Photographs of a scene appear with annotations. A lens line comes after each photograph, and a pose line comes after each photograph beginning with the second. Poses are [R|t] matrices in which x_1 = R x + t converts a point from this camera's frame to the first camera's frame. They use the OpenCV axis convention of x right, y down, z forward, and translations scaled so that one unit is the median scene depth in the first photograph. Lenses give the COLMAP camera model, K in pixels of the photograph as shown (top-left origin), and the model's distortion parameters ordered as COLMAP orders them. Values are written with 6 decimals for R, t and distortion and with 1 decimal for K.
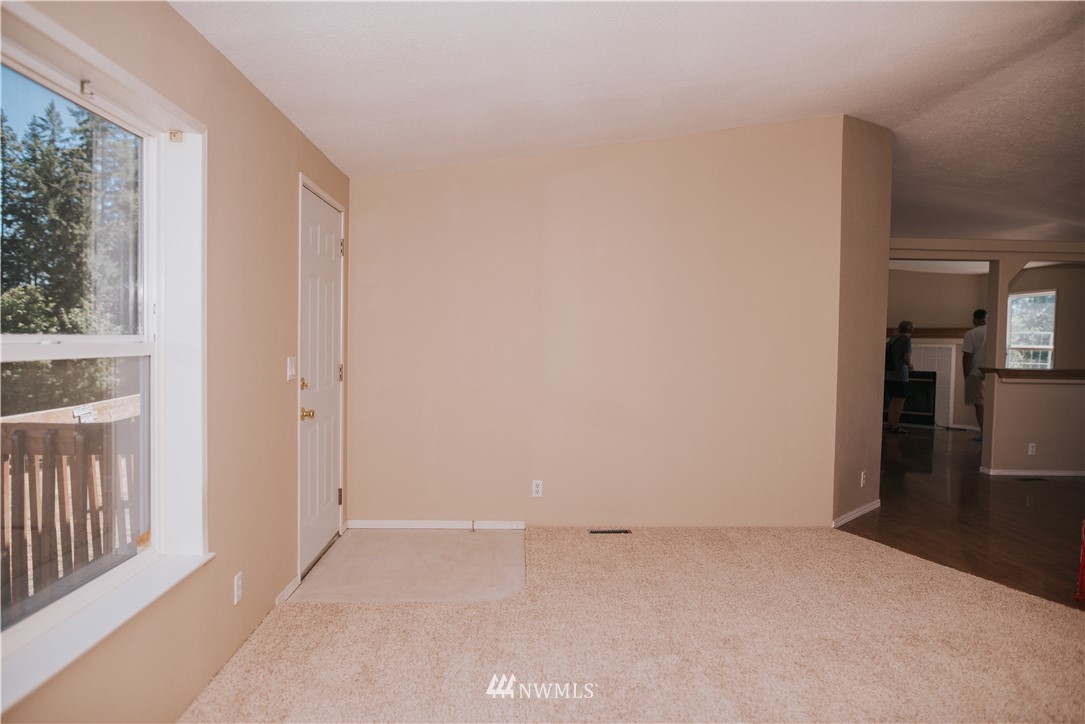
lens RADIAL K [[755.2, 0, 546.5], [0, 755.2, 365.9], [0, 0, 1]] dist [-0.044113, 0.040223]
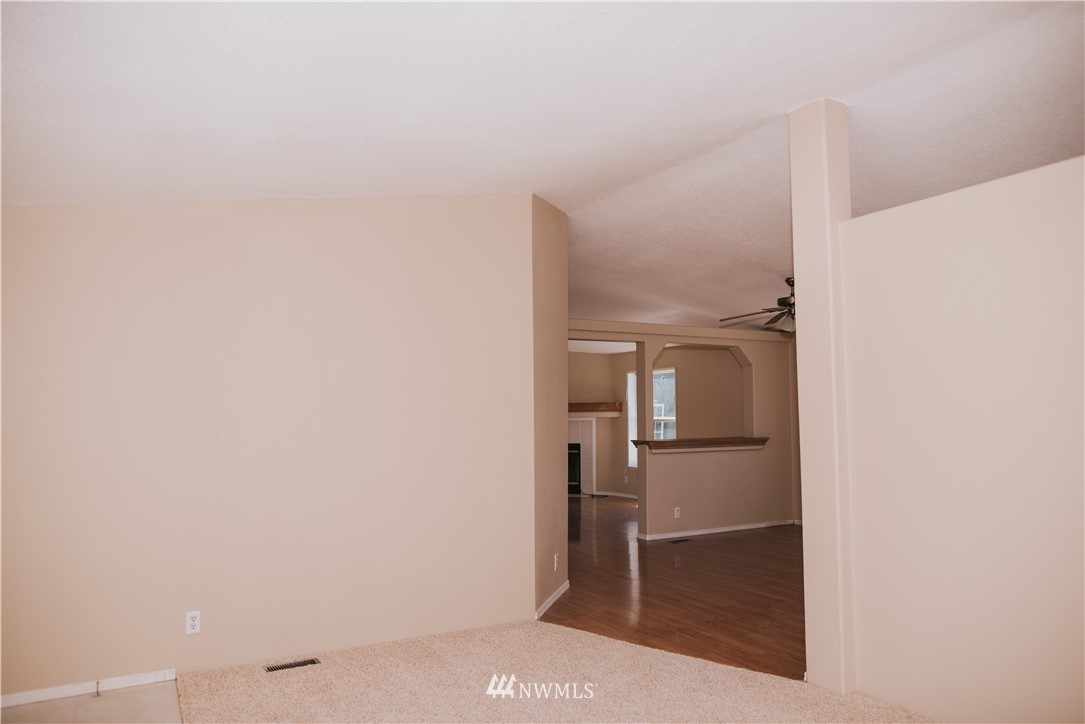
lens RADIAL K [[755.2, 0, 546.5], [0, 755.2, 365.9], [0, 0, 1]] dist [-0.044113, 0.040223]
pose [[0.891291, 0.005970, 0.453393, -0.032514], [0.039518, 0.995086, -0.090789, -0.013803], [-0.451707, 0.098837, 0.886675, 0.105901]]
